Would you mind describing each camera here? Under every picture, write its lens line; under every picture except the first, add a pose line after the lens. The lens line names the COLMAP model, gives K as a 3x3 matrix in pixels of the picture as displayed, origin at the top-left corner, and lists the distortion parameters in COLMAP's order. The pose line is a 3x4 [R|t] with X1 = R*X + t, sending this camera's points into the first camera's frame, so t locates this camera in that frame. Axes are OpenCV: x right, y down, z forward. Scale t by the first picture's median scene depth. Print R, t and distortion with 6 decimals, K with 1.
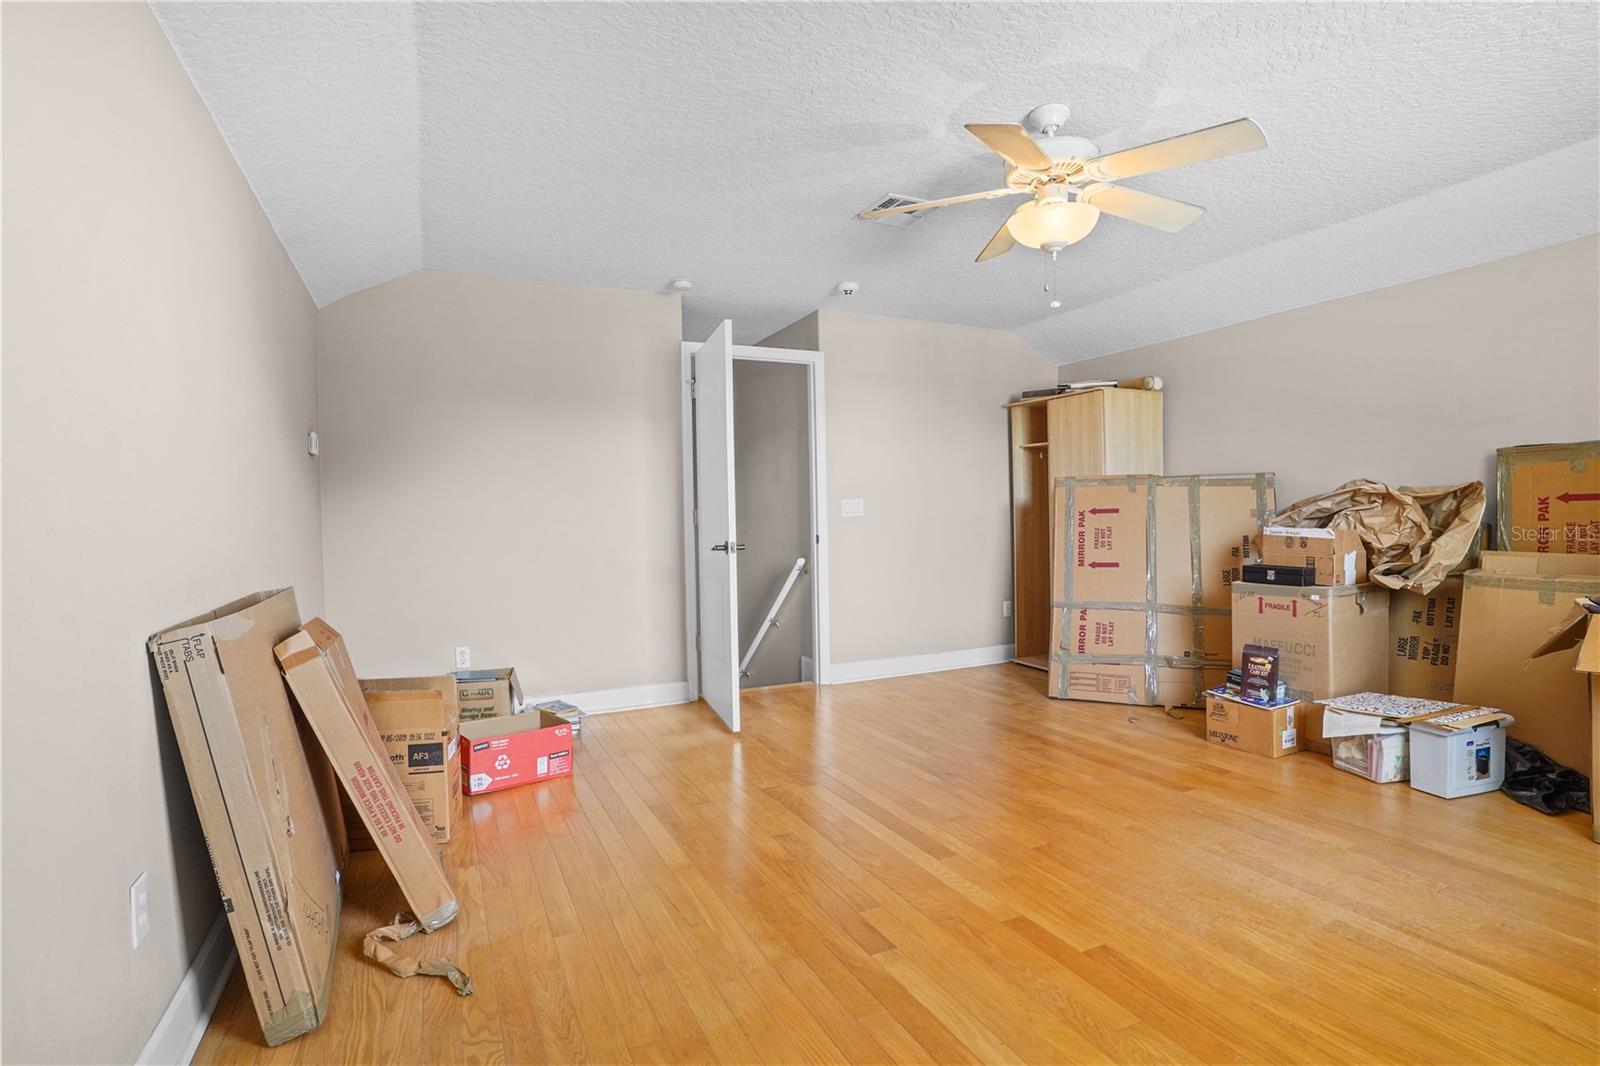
lens RADIAL K [[807.3, 0, 800.0], [0, 807.3, 533.0], [0, 0, 1]] dist [-0.084499, 0.040352]
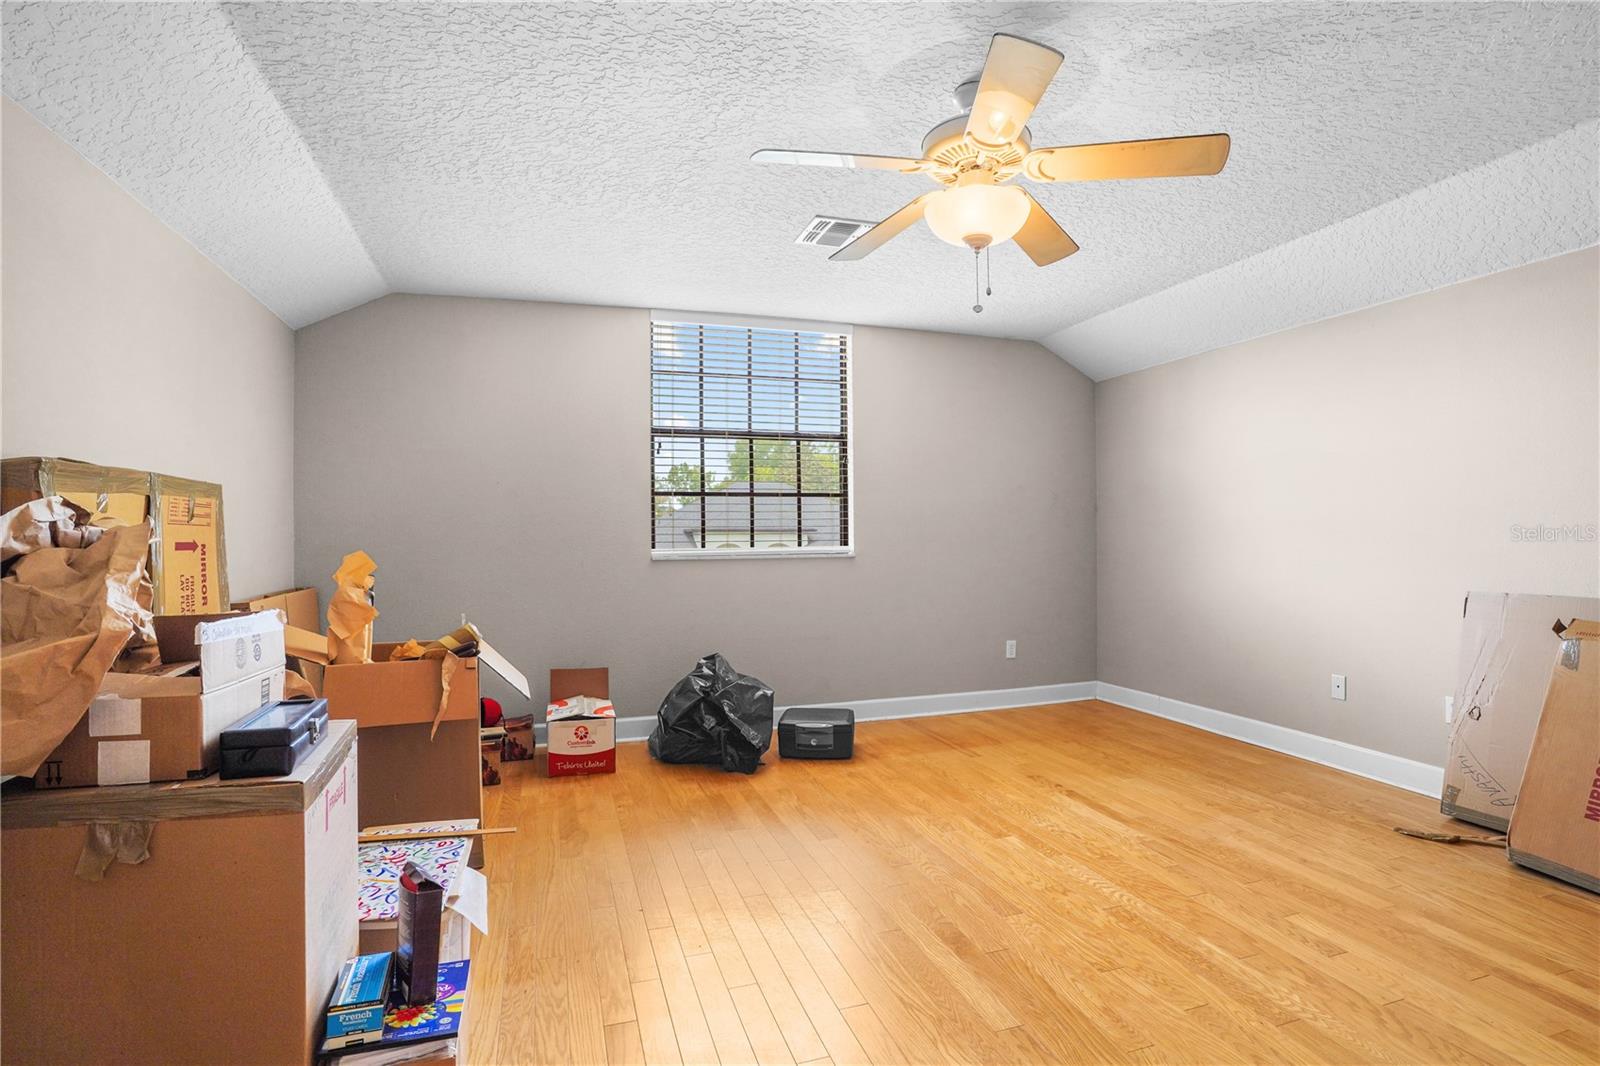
lens RADIAL K [[807.3, 0, 800.0], [0, 807.3, 533.0], [0, 0, 1]] dist [-0.084499, 0.040352]
pose [[-0.991303, 0.022861, 0.129601, 0.582011], [0.023713, 0.999706, 0.005035, -0.078133], [-0.129448, 0.008065, -0.991553, 2.710717]]
